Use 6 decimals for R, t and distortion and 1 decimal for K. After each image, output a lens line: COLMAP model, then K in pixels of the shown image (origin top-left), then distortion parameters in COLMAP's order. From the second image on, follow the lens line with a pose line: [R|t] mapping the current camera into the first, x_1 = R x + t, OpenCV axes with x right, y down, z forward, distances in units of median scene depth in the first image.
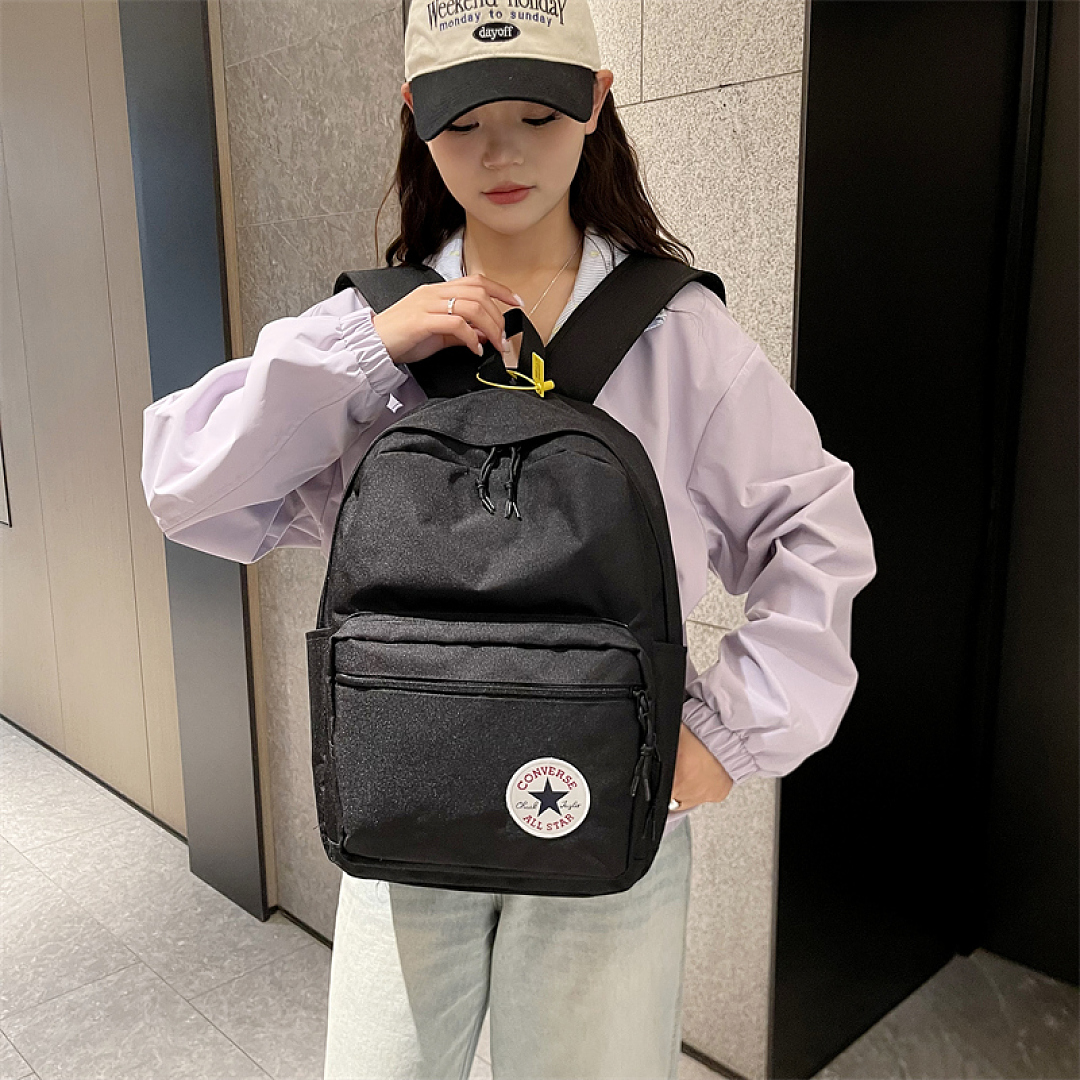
lens RADIAL K [[1100.8, 0, 524.7], [0, 1100.8, 552.3], [0, 0, 1]] dist [0.025751, 0.000000]
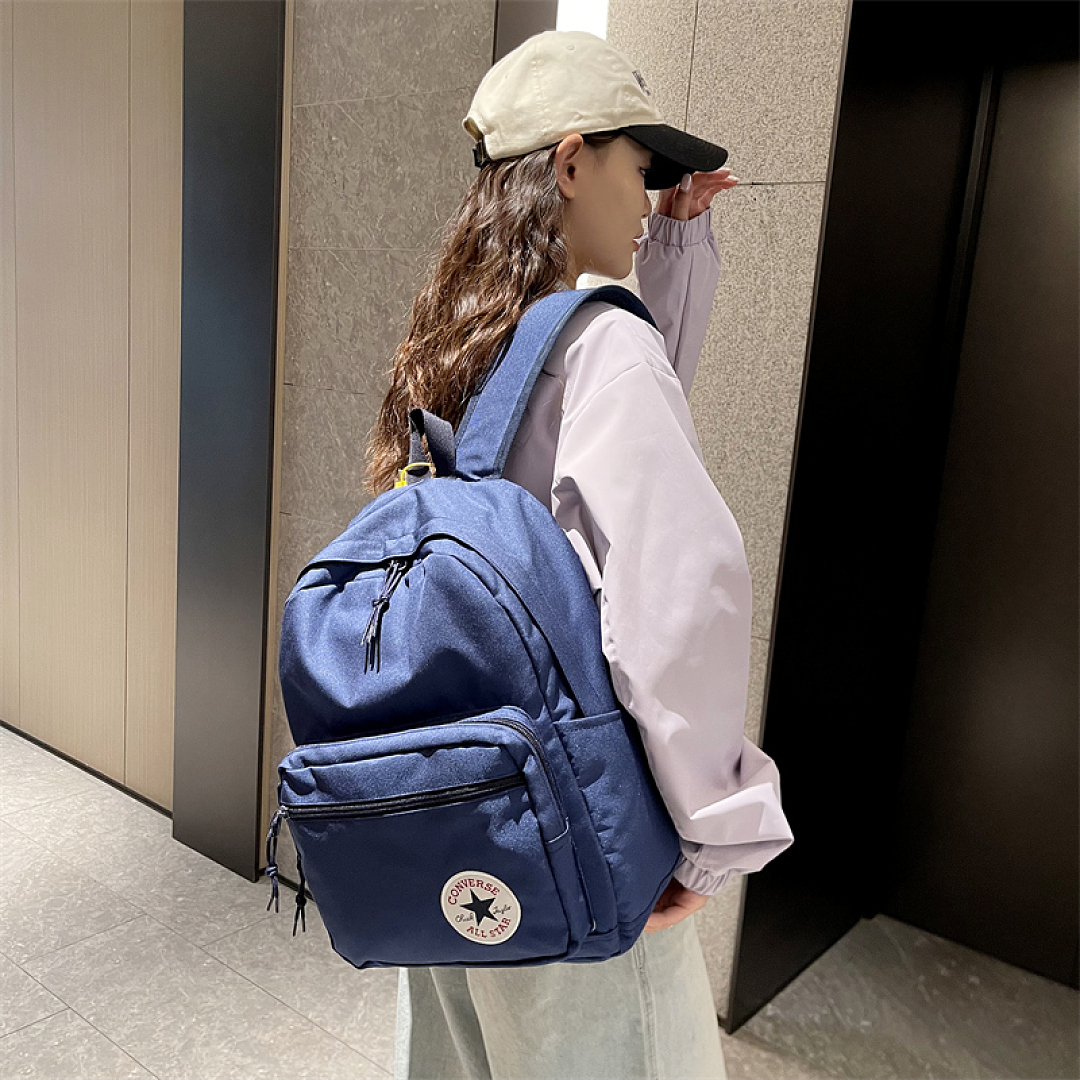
lens RADIAL K [[1100.8, 0, 521.8], [0, 1100.8, 549.4], [0, 0, 1]] dist [0.025751, 0.000000]
pose [[0.988527, 0.060081, 0.138583, -0.180130], [-0.058030, 0.998138, -0.018793, 0.016452], [-0.139454, 0.010535, 0.990172, -0.138922]]
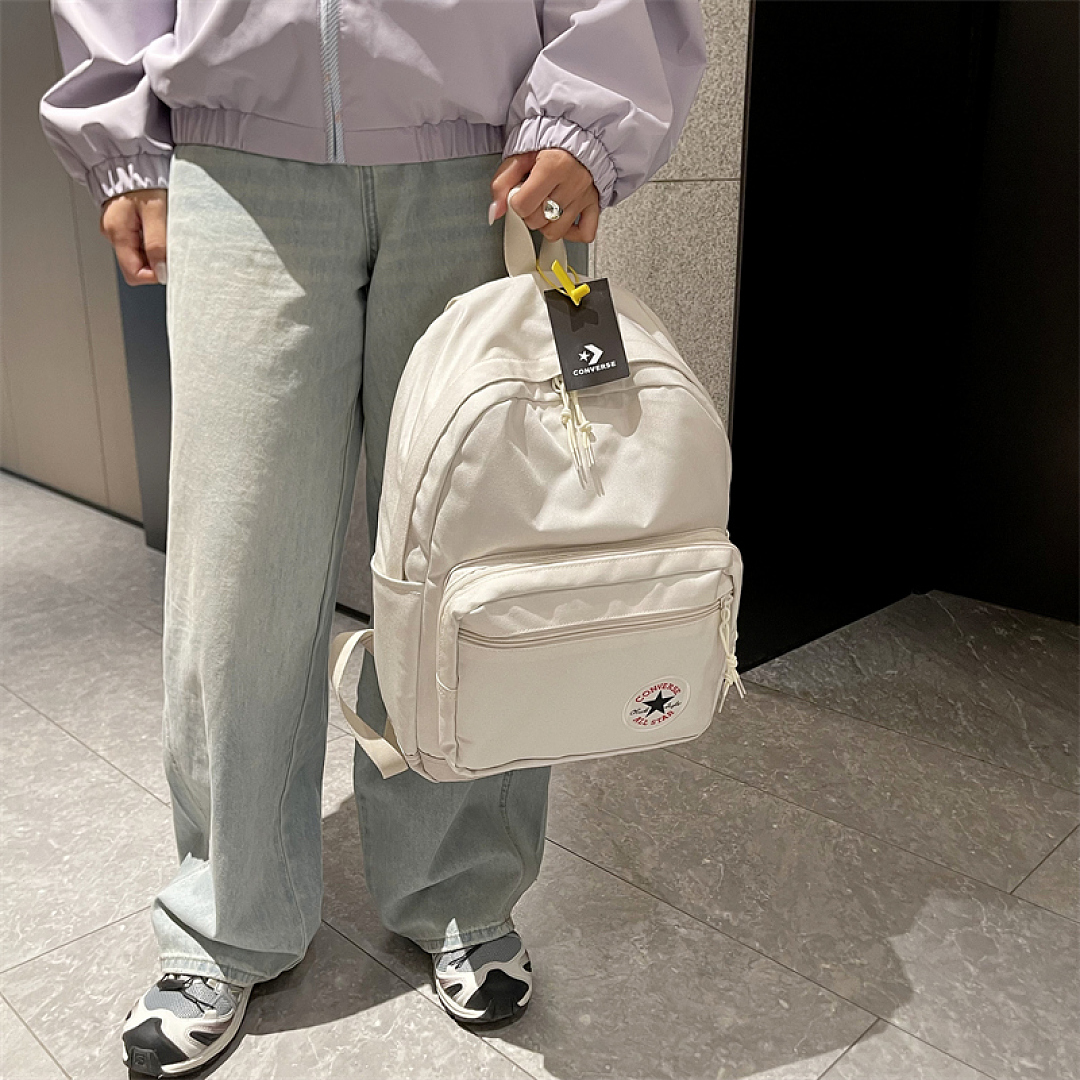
lens RADIAL K [[1100.8, 0, 560.8], [0, 1100.8, 544.8], [0, 0, 1]] dist [0.025751, 0.000000]
pose [[0.999085, 0.004413, 0.042545, 0.029731], [-0.007897, 0.996593, 0.082094, 0.275224], [-0.042038, -0.082355, 0.995716, 0.016439]]
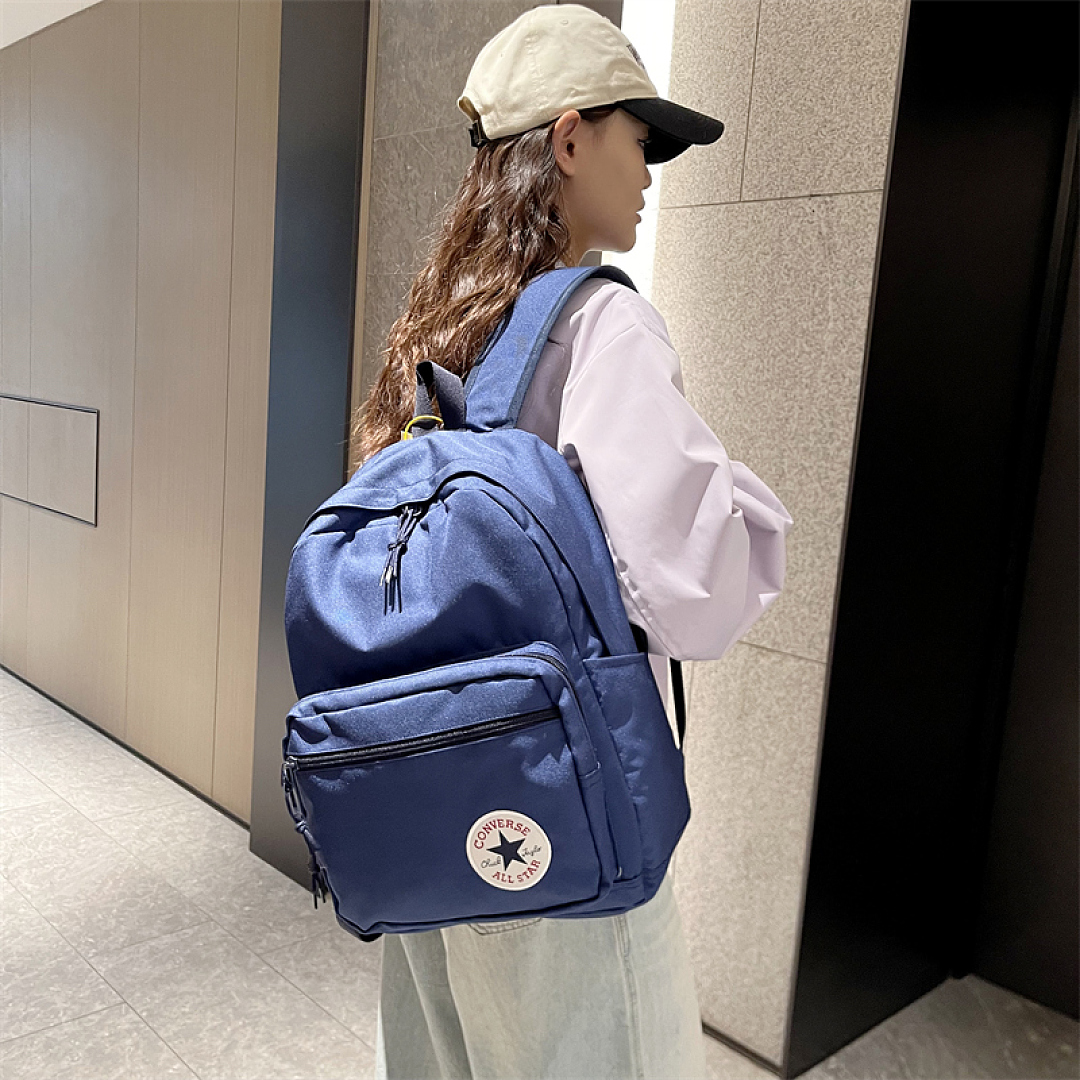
lens RADIAL K [[1100.8, 0, 522.0], [0, 1100.8, 549.5], [0, 0, 1]] dist [0.025751, 0.000000]
pose [[0.996282, 0.086011, 0.004910, -0.088886], [-0.085559, 0.994492, -0.060534, 0.049831], [-0.010090, 0.059889, 0.998154, -0.141224]]
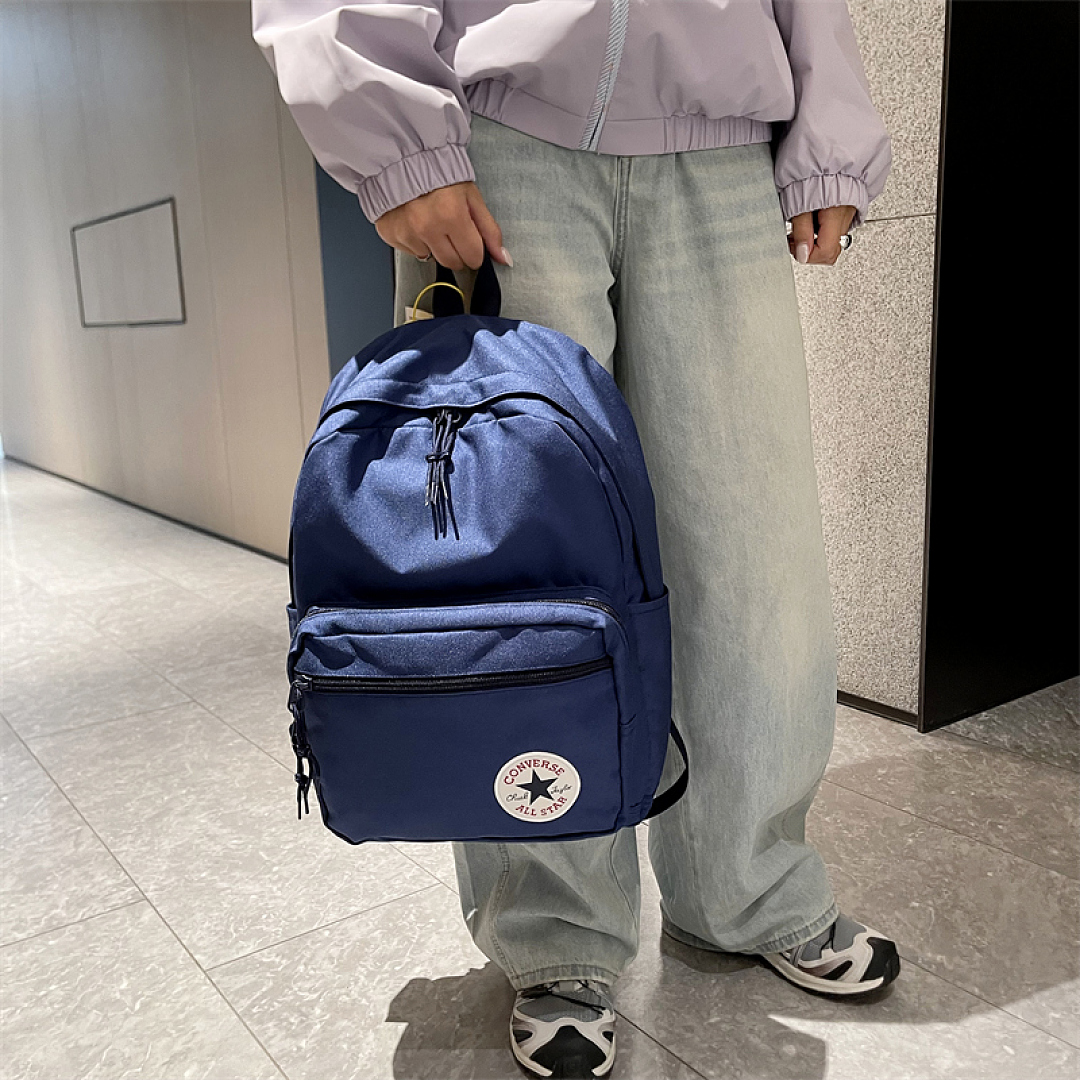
lens RADIAL K [[1100.8, 0, 559.3], [0, 1100.8, 544.3], [0, 0, 1]] dist [0.025751, 0.000000]
pose [[0.992997, 0.005639, -0.118003, 0.018827], [-0.005826, 0.999982, -0.001238, 0.317018], [0.117994, 0.001917, 0.993012, 0.010729]]
